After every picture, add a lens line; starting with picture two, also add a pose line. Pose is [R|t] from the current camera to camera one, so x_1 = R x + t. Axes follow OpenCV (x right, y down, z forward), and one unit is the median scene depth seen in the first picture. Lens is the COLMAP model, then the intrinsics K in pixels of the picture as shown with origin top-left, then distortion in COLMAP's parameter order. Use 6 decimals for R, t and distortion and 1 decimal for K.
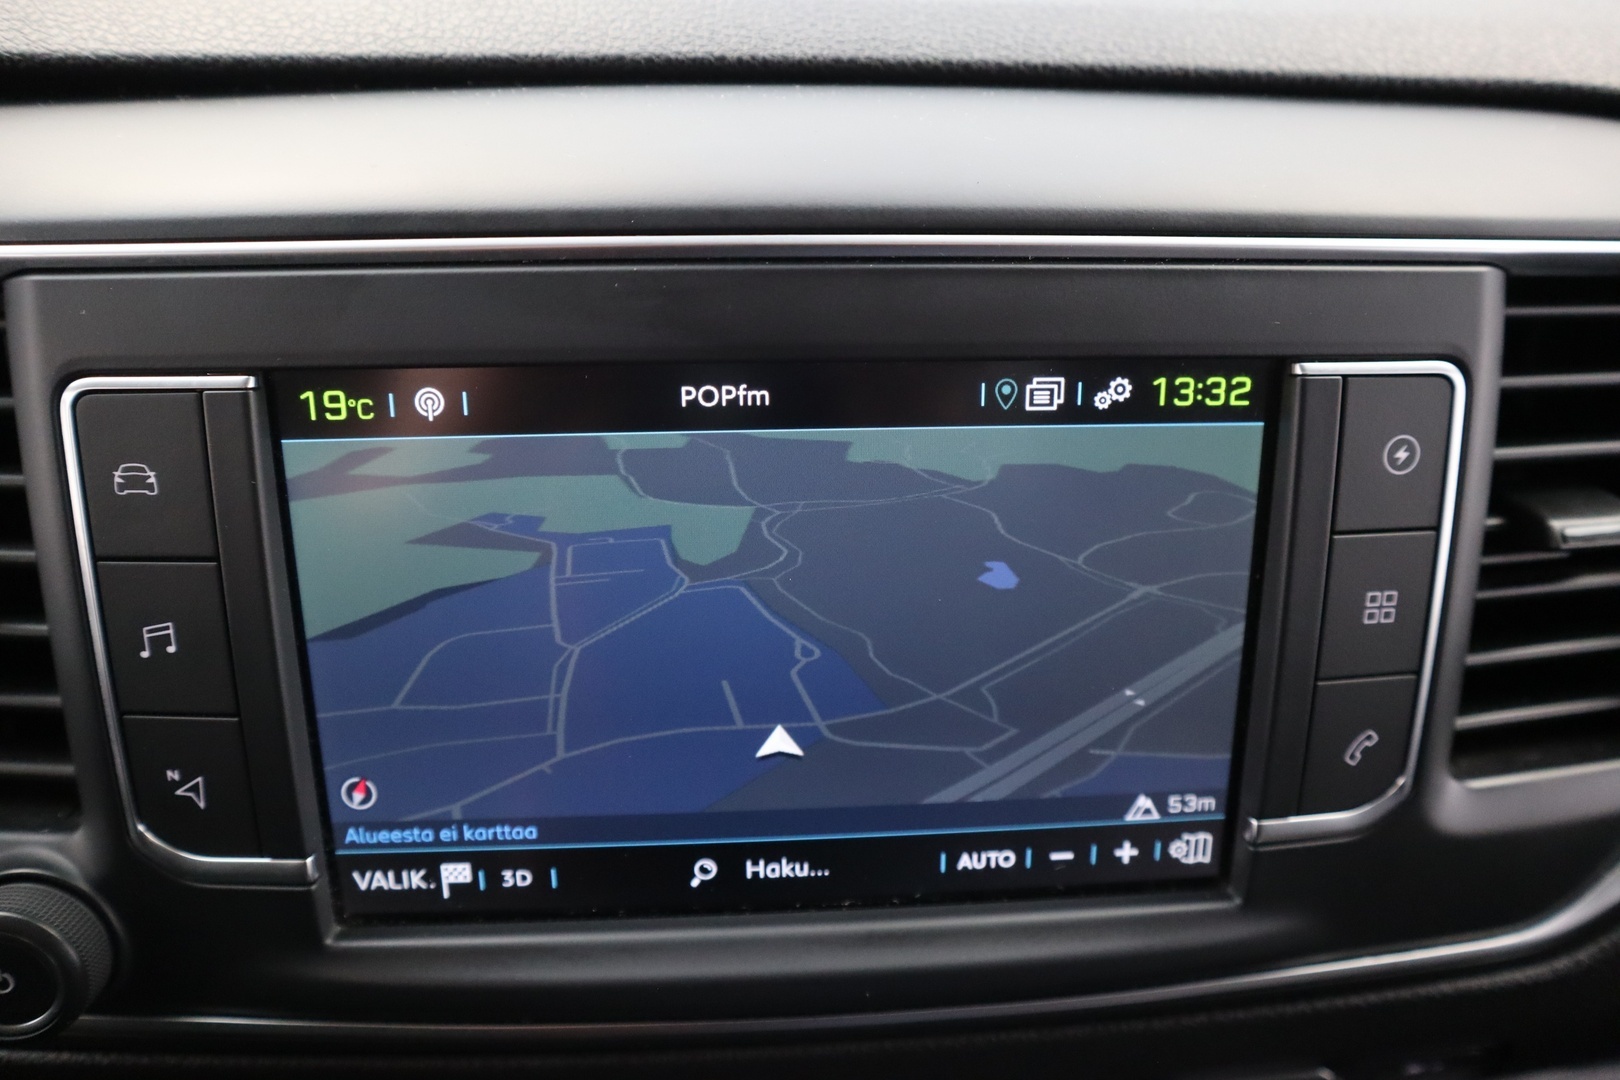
lens RADIAL K [[1129.7, 0, 802.5], [0, 1129.7, 549.1], [0, 0, 1]] dist [-0.093493, 0.066242]
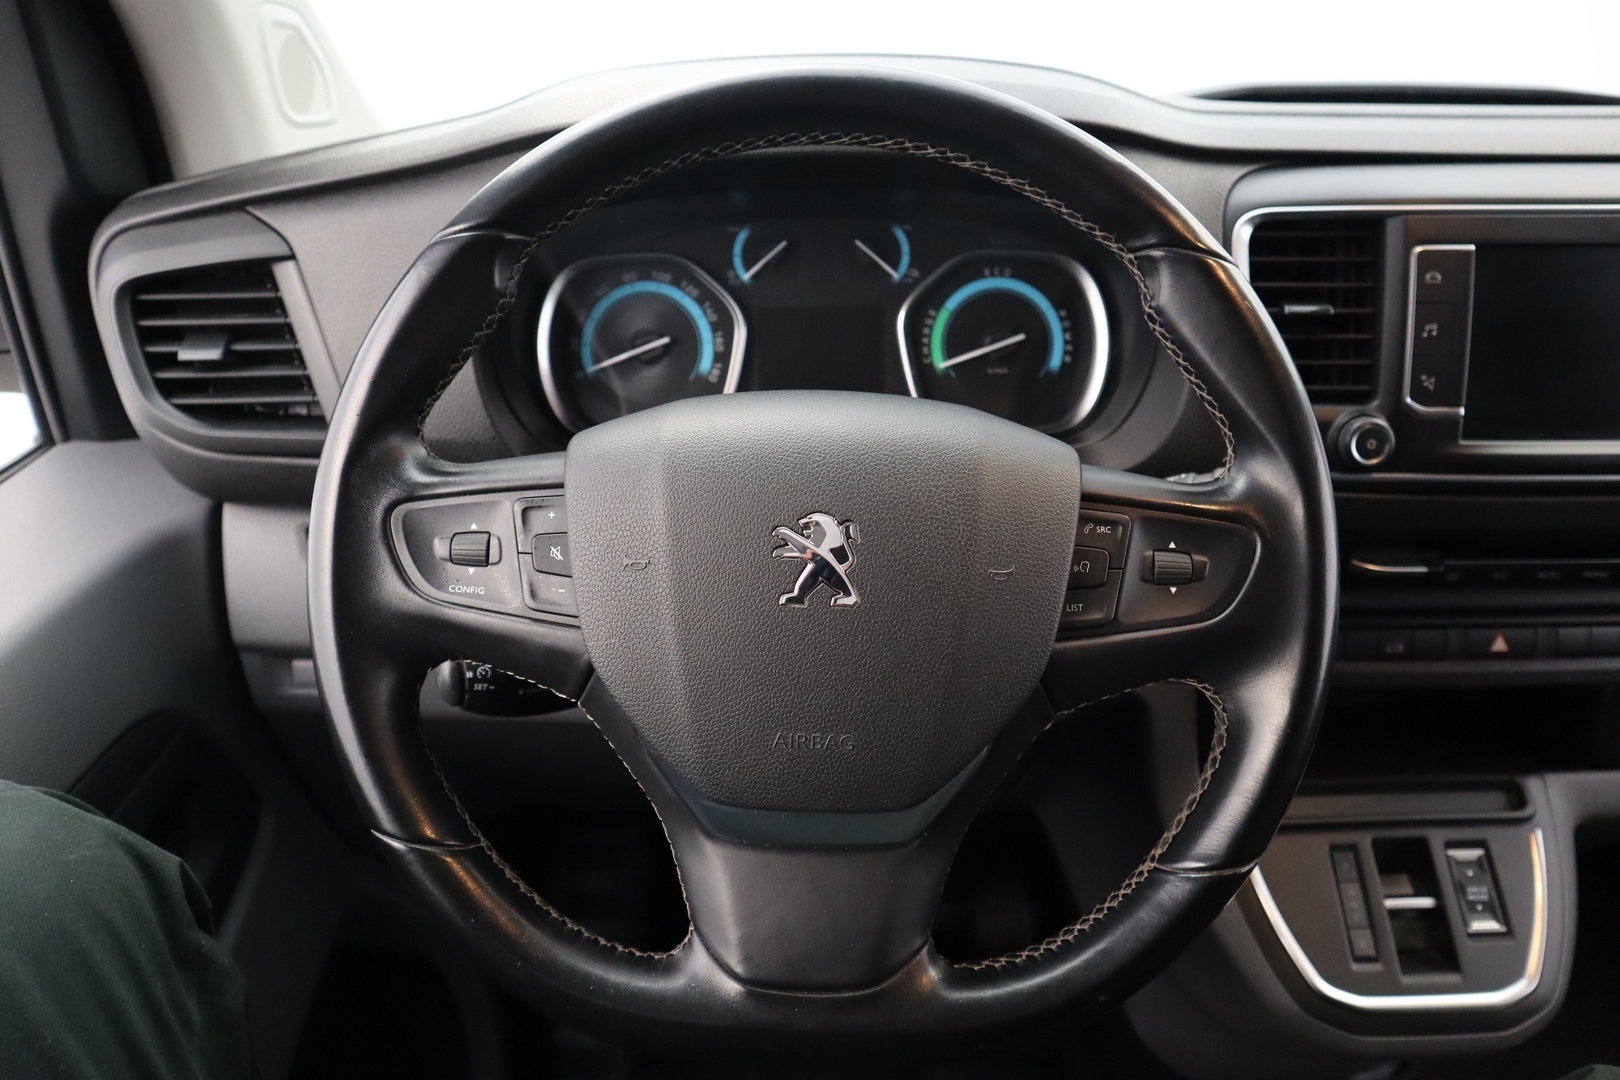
lens RADIAL K [[1129.7, 0, 810.5], [0, 1129.7, 547.9], [0, 0, 1]] dist [-0.093493, 0.066242]
pose [[0.998012, 0.004136, -0.062894, -1.969174], [-0.009267, 0.996630, -0.081504, 0.893020], [0.062345, 0.081925, 0.994687, -2.009462]]
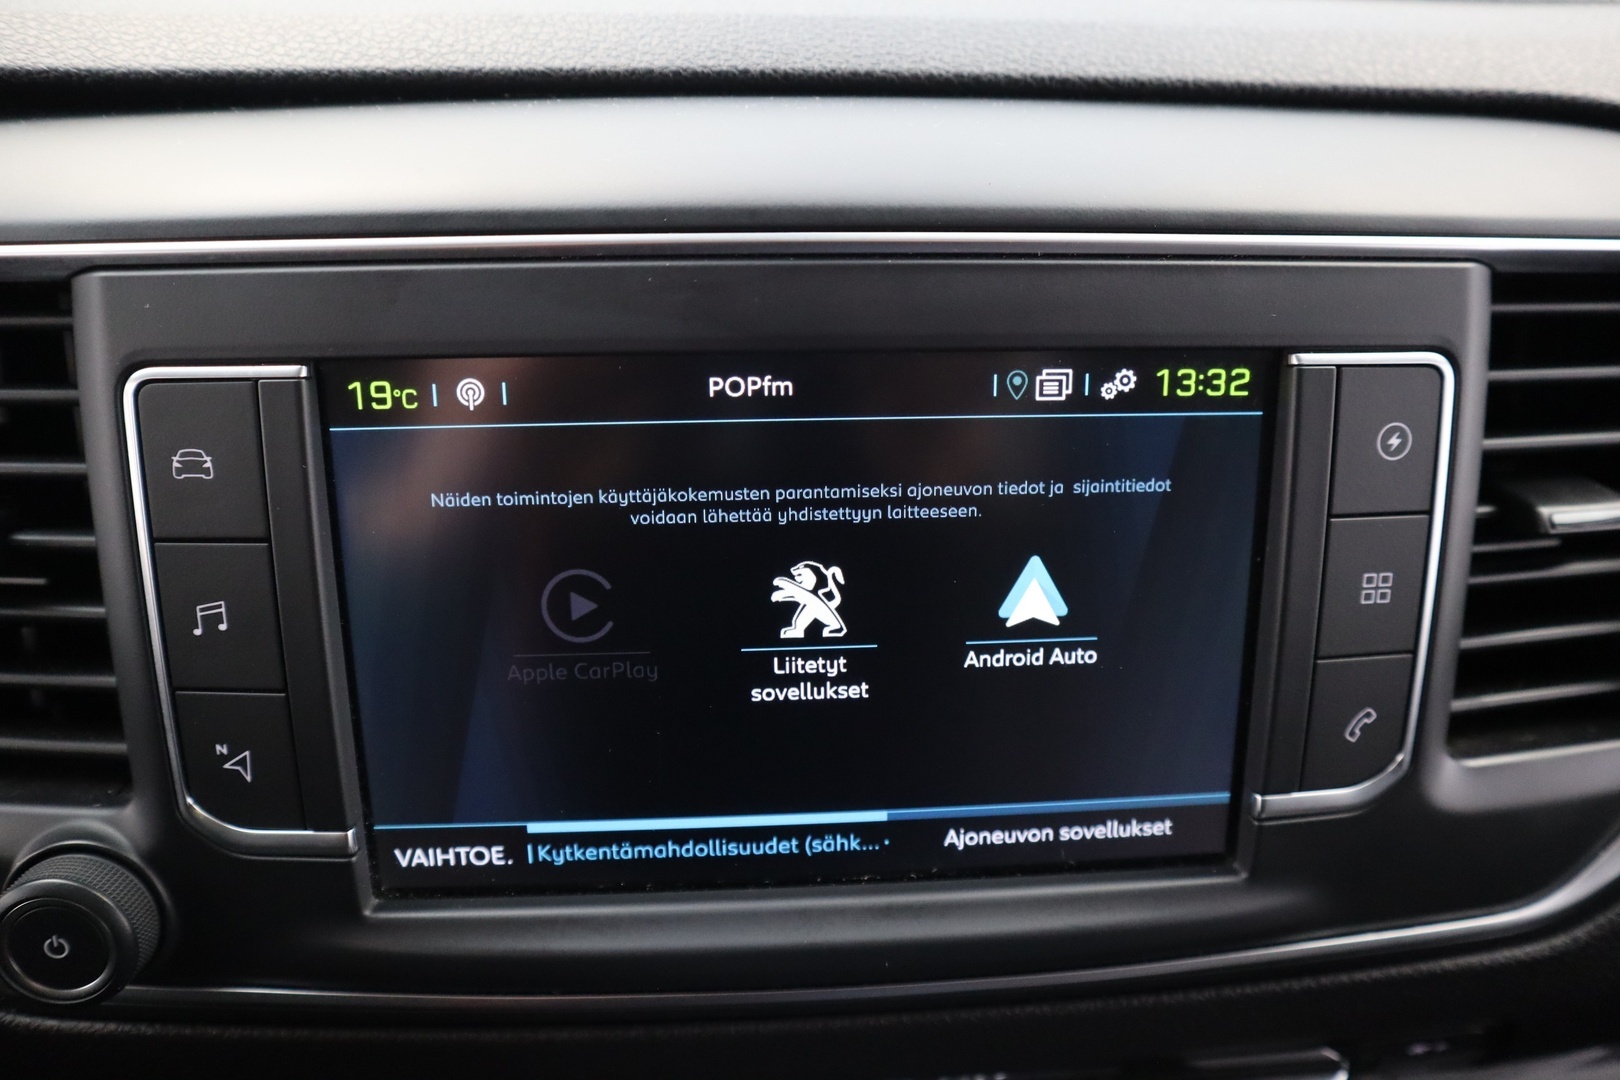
lens RADIAL K [[1129.7, 0, 803.1], [0, 1129.7, 547.3], [0, 0, 1]] dist [-0.093493, 0.066242]
pose [[0.999989, -0.001604, -0.004398, -0.014220], [0.001491, 0.999671, -0.025624, 0.039123], [0.004437, 0.025617, 0.999662, -0.047241]]
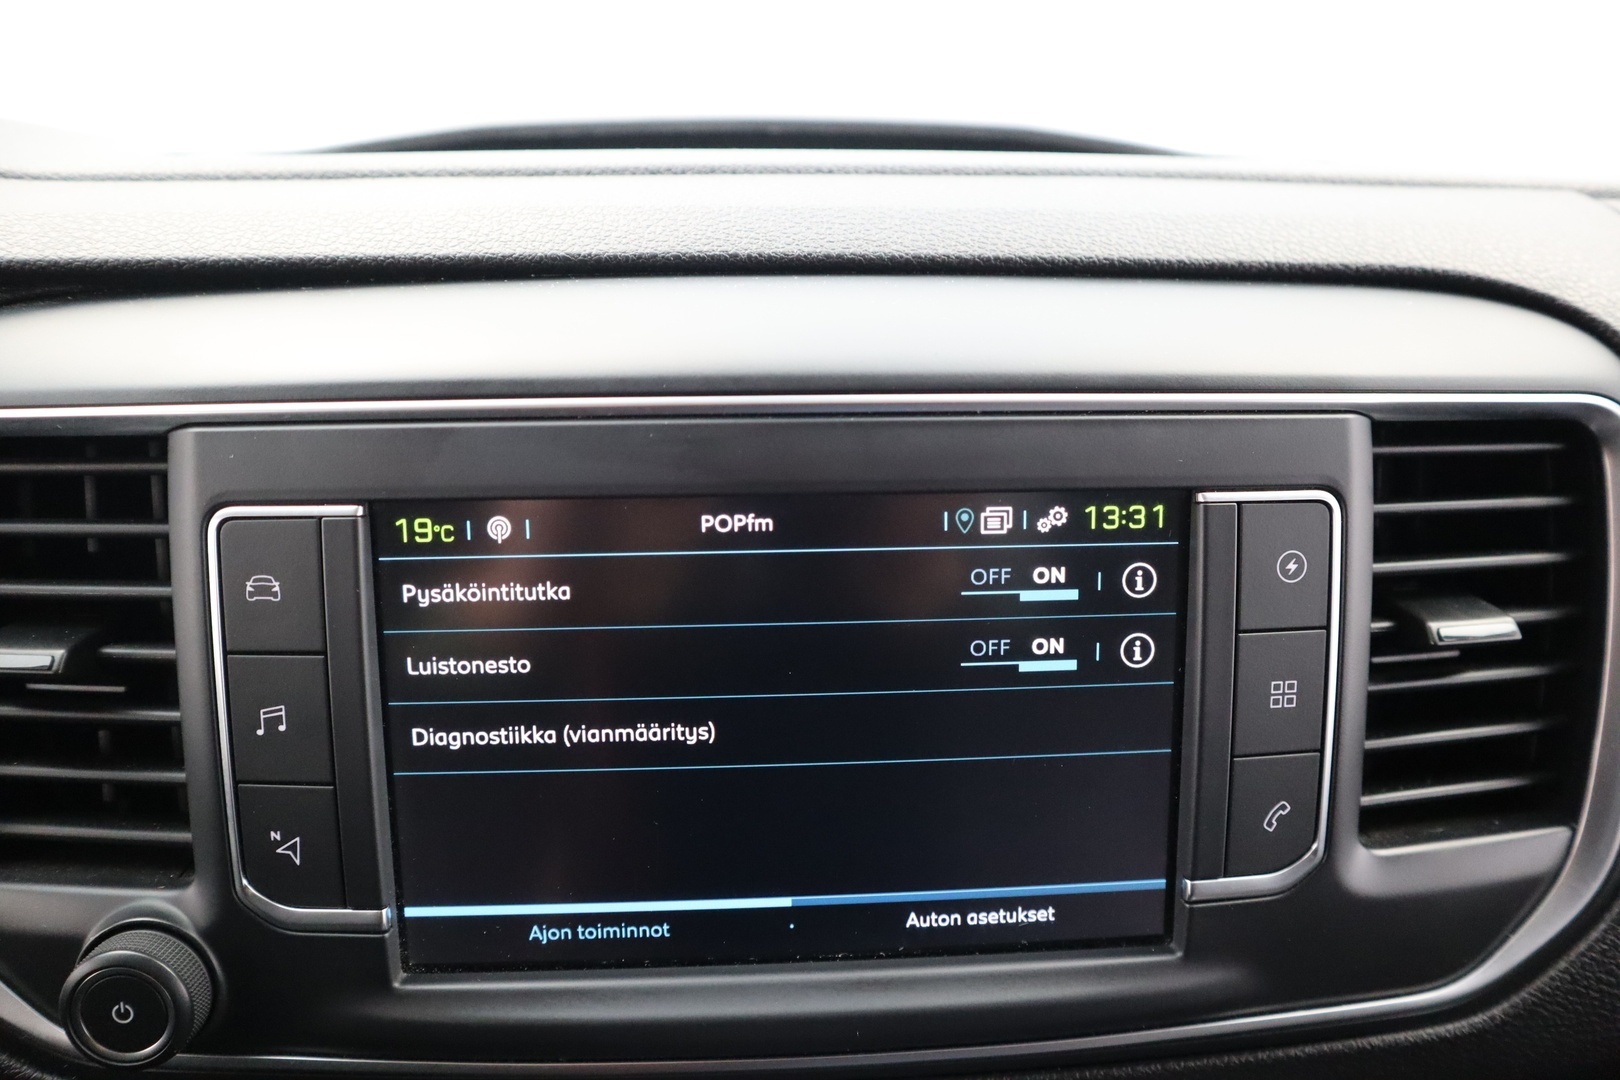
lens RADIAL K [[1129.7, 0, 801.8], [0, 1129.7, 555.7], [0, 0, 1]] dist [-0.093493, 0.066242]
pose [[0.999910, -0.004453, -0.012690, 0.017316], [0.002826, 0.992097, -0.125439, 0.052291], [0.013148, 0.125392, 0.992020, -0.212956]]
